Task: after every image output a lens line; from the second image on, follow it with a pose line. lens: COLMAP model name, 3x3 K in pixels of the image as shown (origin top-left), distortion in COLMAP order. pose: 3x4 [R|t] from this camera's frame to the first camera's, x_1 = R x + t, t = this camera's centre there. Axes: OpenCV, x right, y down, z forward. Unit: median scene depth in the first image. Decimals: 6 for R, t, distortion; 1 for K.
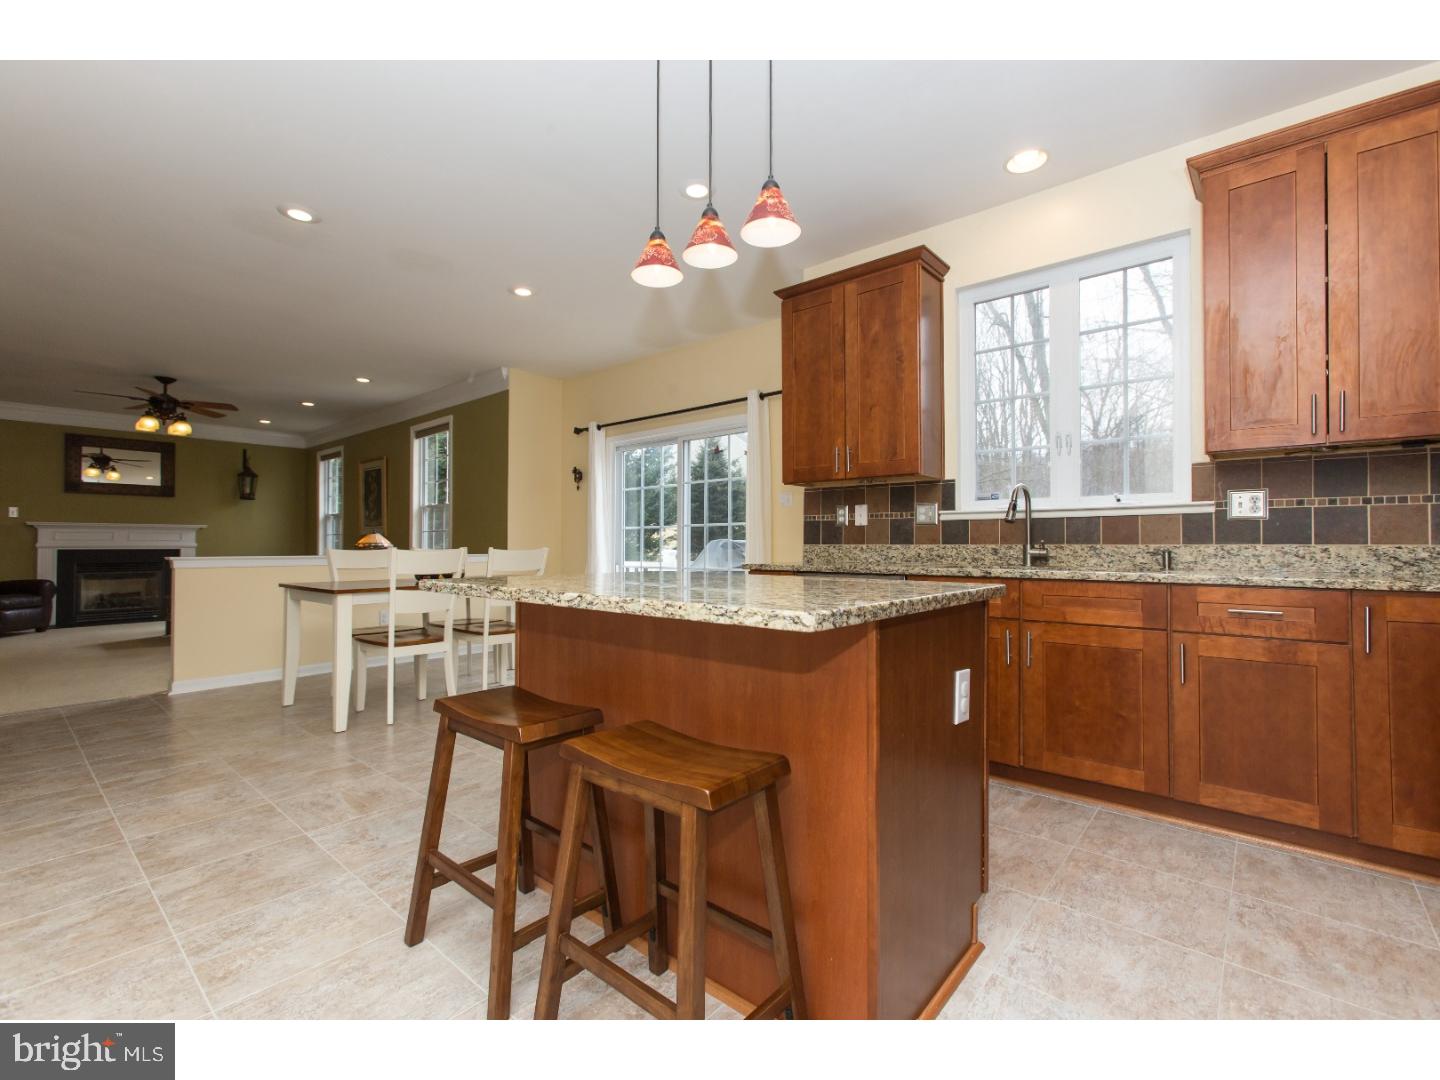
lens RADIAL K [[638.7, 0, 768.0], [0, 638.7, 542.6], [0, 0, 1]] dist [-0.016990, -0.000011]
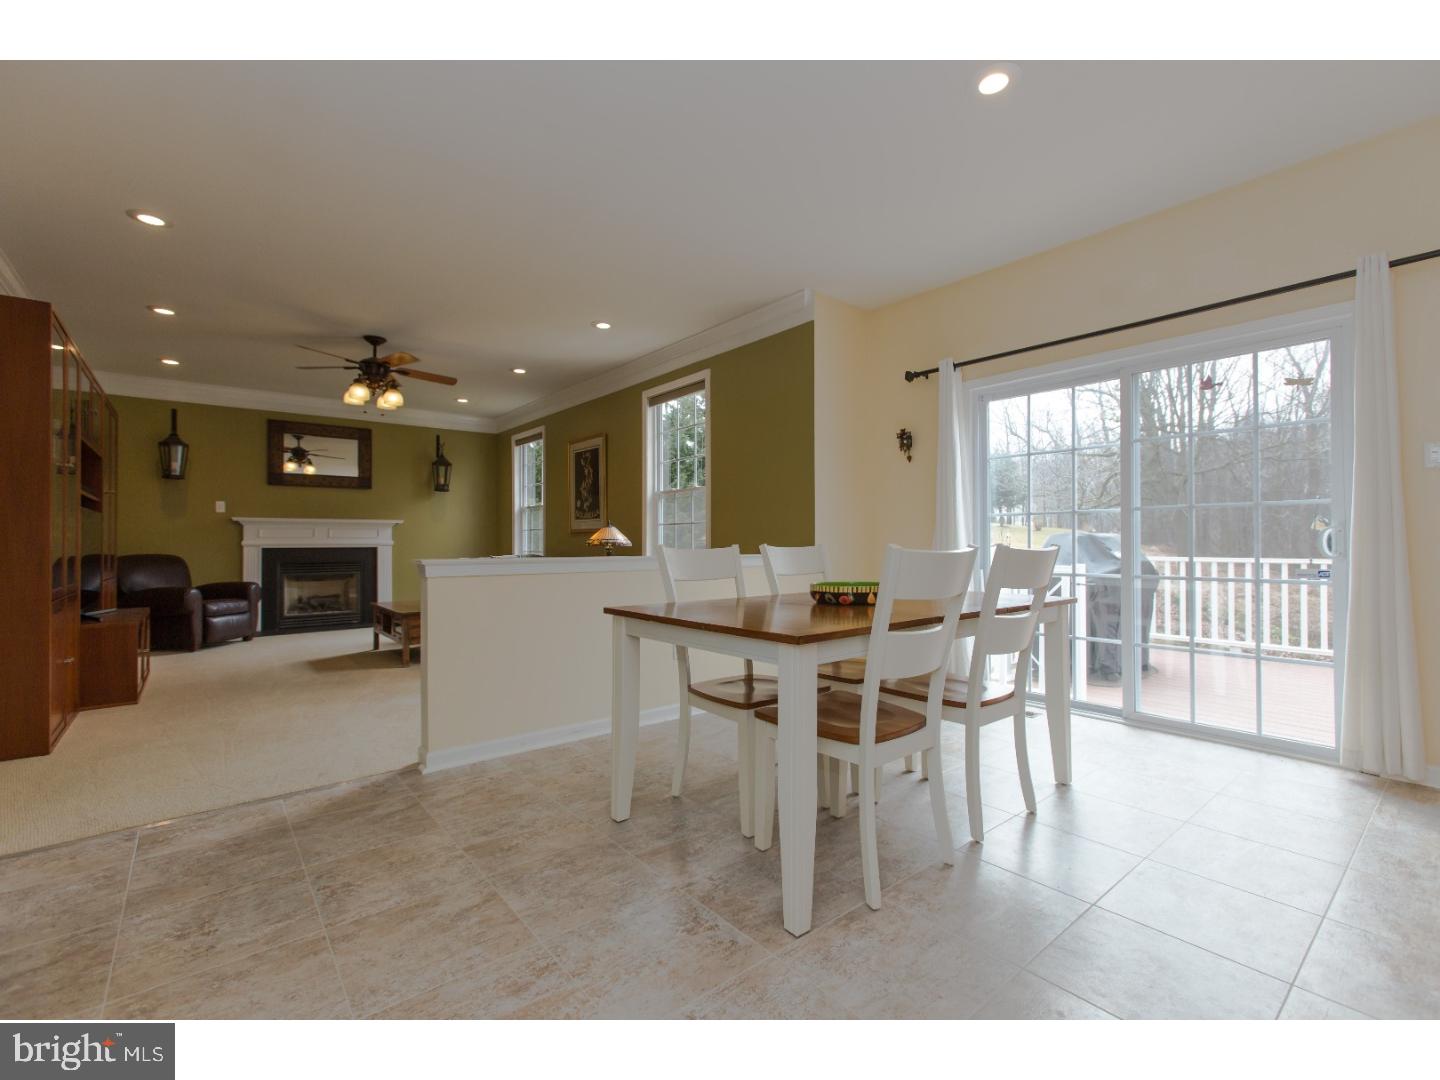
lens RADIAL K [[638.7, 0, 733.0], [0, 638.7, 542.1], [0, 0, 1]] dist [-0.016990, -0.000011]
pose [[0.980430, -0.002242, -0.196853, -0.288257], [0.003195, 0.999985, 0.004524, 0.000654], [0.196840, -0.005064, 0.980423, 0.236430]]
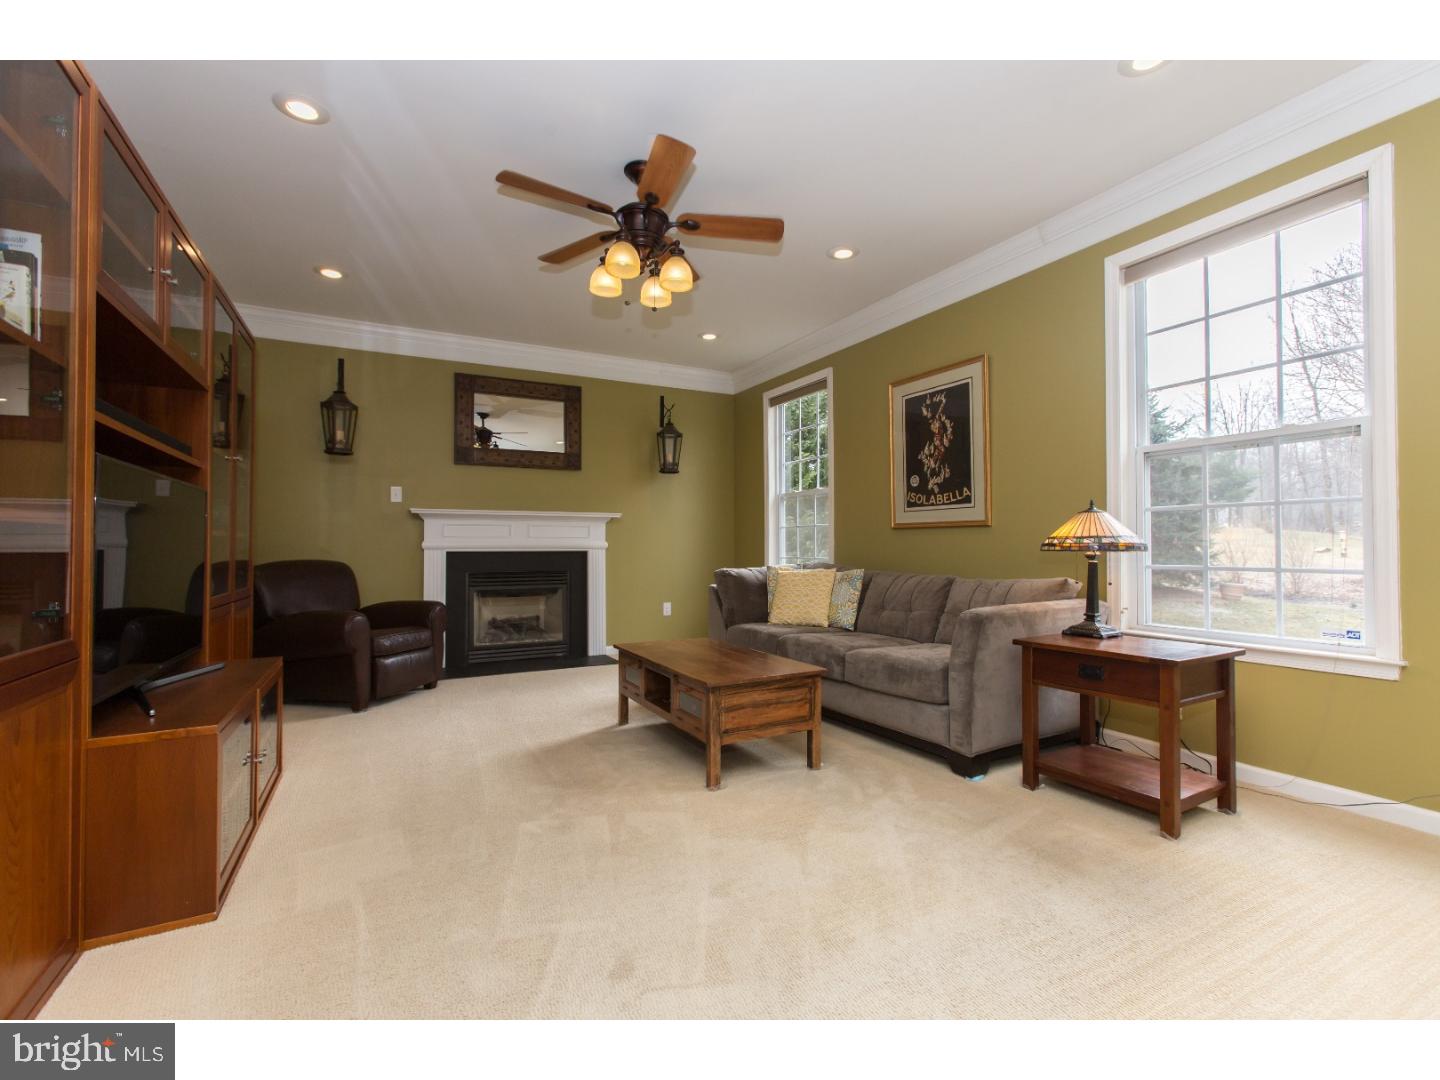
lens RADIAL K [[638.7, 0, 709.1], [0, 638.7, 536.5], [0, 0, 1]] dist [-0.016990, -0.000011]
pose [[0.911971, -0.004421, -0.410232, -0.614676], [0.000649, 0.999956, -0.009333, 0.002148], [0.410255, 0.008245, 0.911934, 0.506672]]
